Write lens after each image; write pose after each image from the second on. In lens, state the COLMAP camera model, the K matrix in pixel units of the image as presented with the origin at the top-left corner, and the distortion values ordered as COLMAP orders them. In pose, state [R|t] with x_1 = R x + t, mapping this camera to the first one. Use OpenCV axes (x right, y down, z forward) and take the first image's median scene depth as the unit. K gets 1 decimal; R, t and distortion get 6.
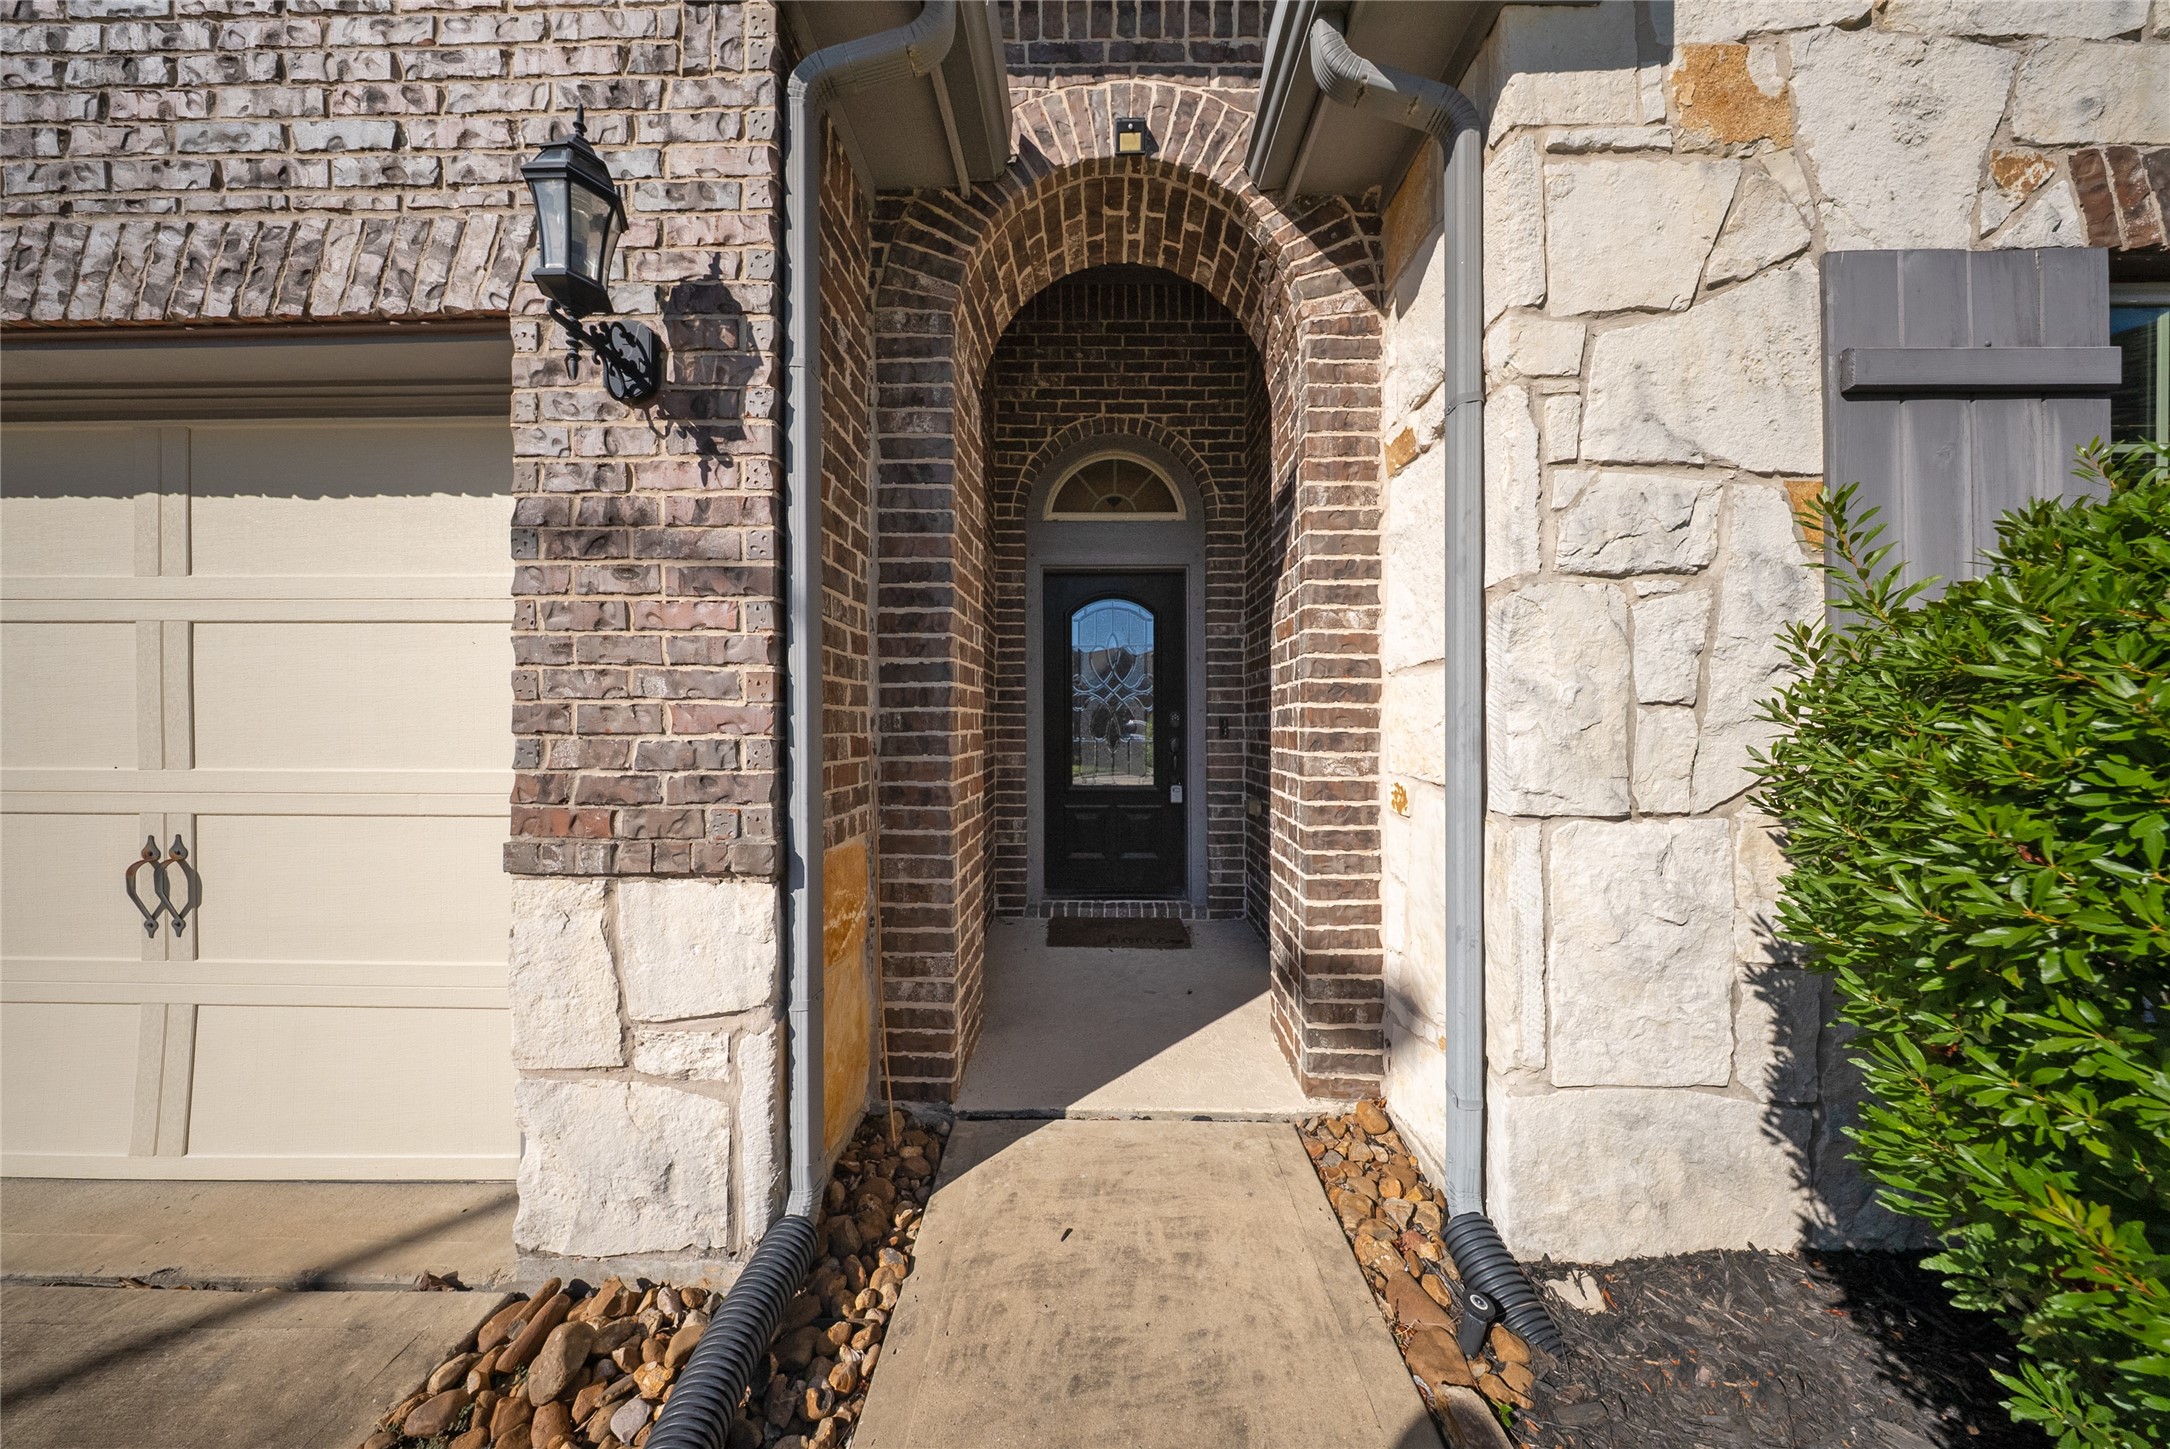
lens RADIAL K [[636.3, 0, 1079.1], [0, 636.3, 732.0], [0, 0, 1]] dist [0.000164, -0.000026]
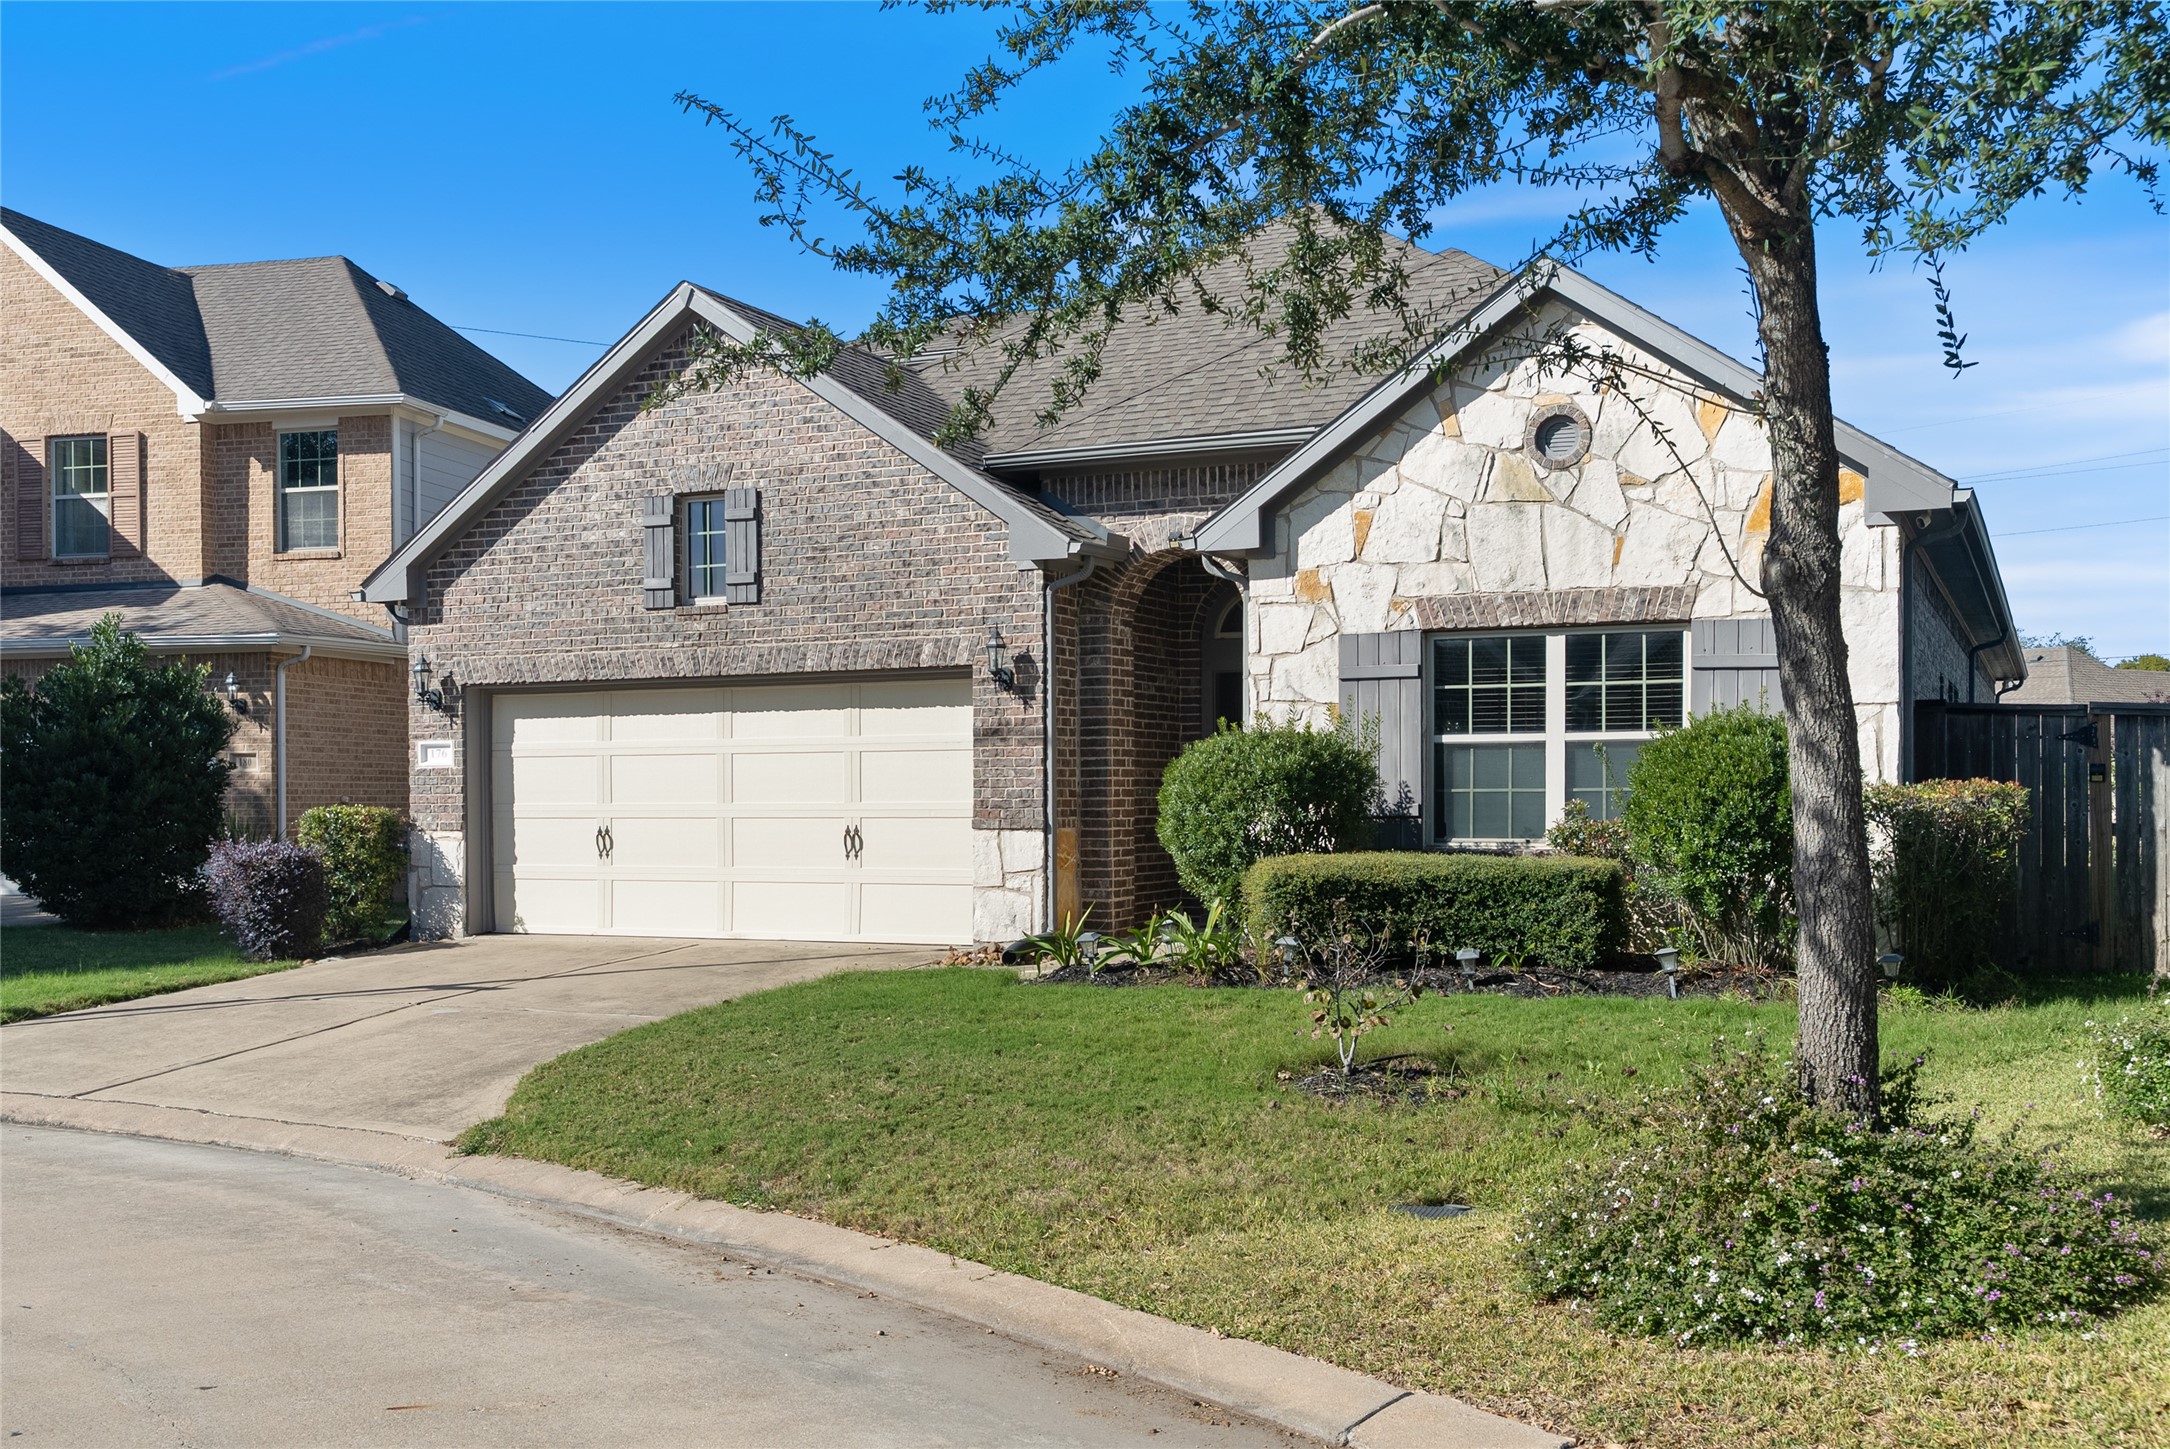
lens RADIAL K [[2119.5, 0, 1085.0], [0, 2119.5, 724.5], [0, 0, 1]] dist [0.003889, 0.000089]
pose [[0.915445, -0.022221, -0.401828, 3.459056], [0.002704, 0.998792, -0.049074, 0.181849], [0.402433, 0.043838, 0.914399, -7.494840]]
